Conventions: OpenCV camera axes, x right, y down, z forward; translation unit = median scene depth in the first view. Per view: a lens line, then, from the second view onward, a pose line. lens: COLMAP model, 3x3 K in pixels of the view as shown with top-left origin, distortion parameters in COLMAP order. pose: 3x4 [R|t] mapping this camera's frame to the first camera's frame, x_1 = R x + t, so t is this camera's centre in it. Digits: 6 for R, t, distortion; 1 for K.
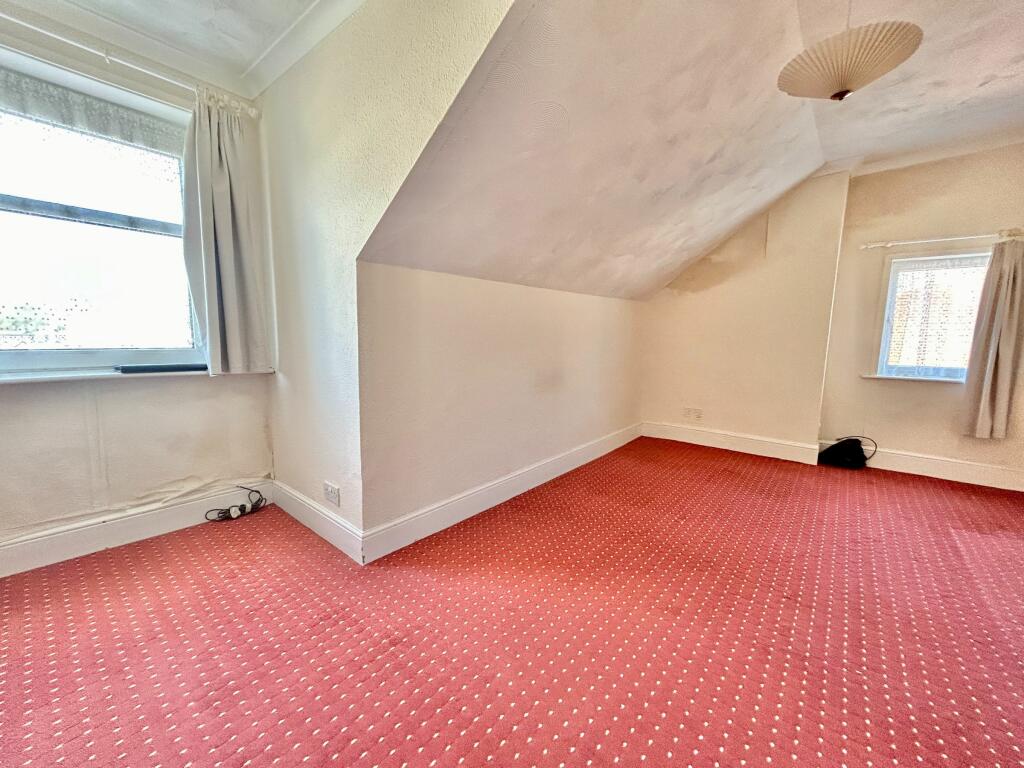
lens RADIAL K [[410.4, 0, 508.0], [0, 410.4, 385.2], [0, 0, 1]] dist [-0.013572, -0.000268]
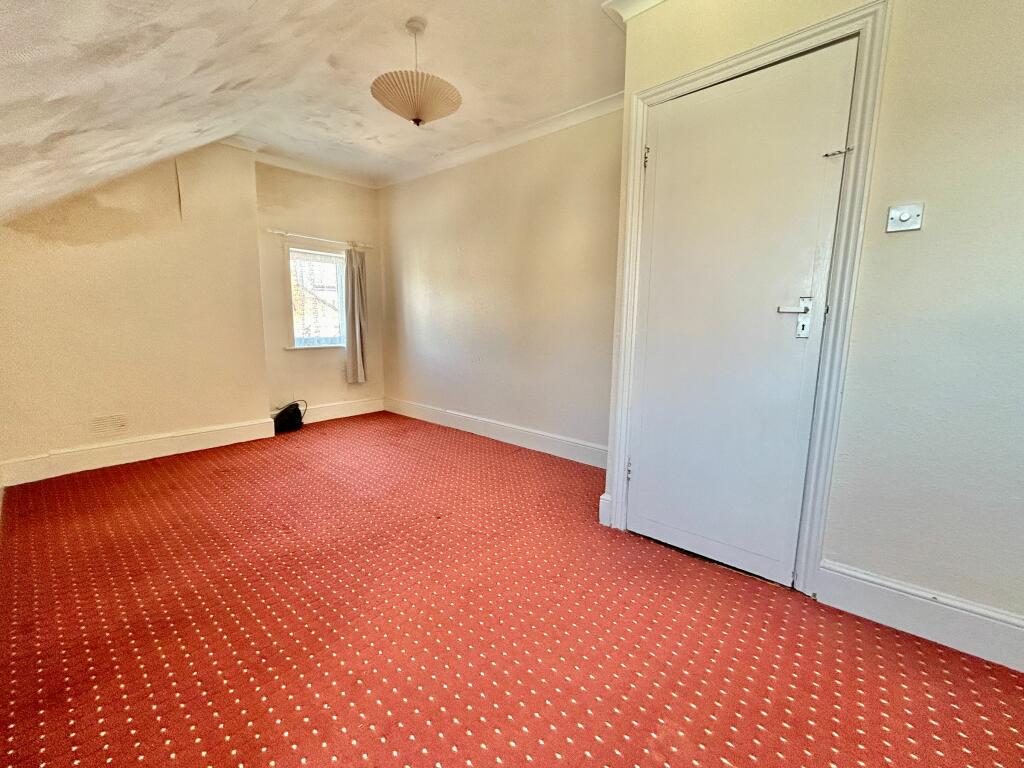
lens RADIAL K [[410.4, 0, 508.4], [0, 410.4, 385.8], [0, 0, 1]] dist [-0.013572, -0.000268]
pose [[0.011554, -0.164756, 0.986267, -0.281288], [0.102692, 0.981313, 0.162726, -0.044335], [-0.994646, 0.099401, 0.028257, 0.376926]]
